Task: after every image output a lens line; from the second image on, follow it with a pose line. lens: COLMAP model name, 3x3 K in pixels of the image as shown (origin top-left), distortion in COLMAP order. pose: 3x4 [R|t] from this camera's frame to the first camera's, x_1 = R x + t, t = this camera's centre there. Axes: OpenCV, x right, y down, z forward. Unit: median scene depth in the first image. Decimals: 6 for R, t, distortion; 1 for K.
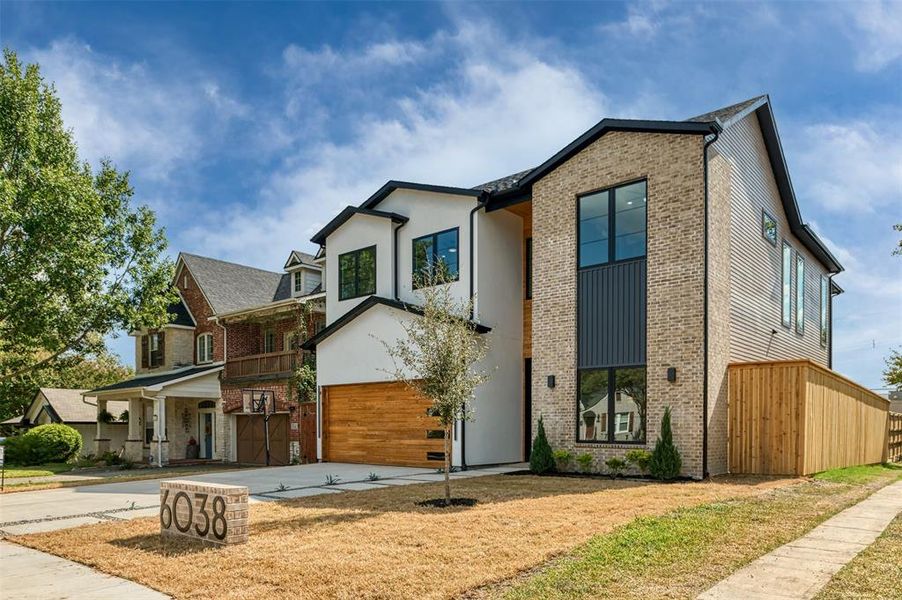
lens RADIAL K [[608.8, 0, 499.0], [0, 608.8, 438.2], [0, 0, 1]] dist [0.002048, 0.000796]
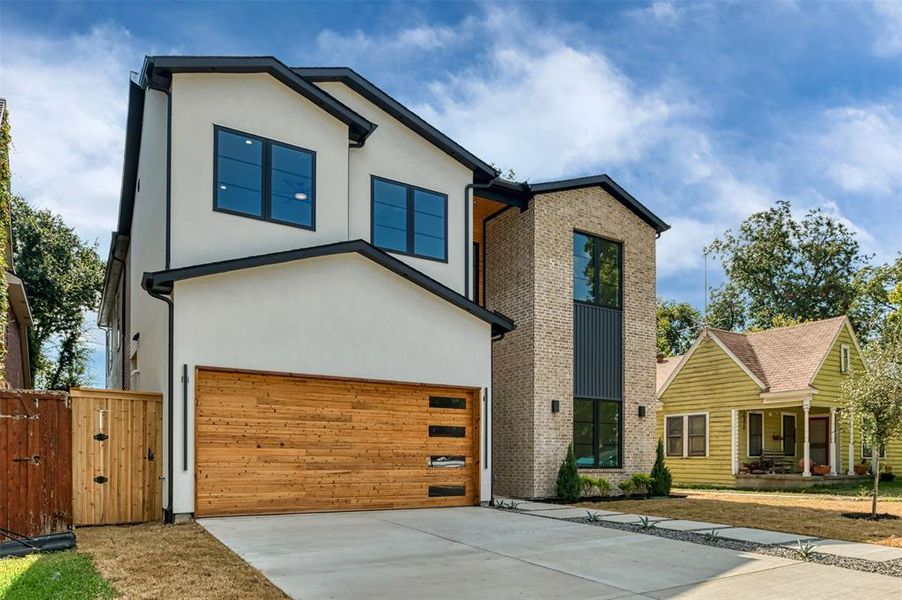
lens RADIAL K [[591.5, 0, 452.4], [0, 591.5, 455.4], [0, 0, 1]] dist [0.000605, -0.000124]
pose [[0.373615, 0.008261, 0.927547, -0.857155], [0.014267, 0.999791, -0.014652, -0.003257], [-0.927474, 0.018708, 0.373419, 0.805455]]
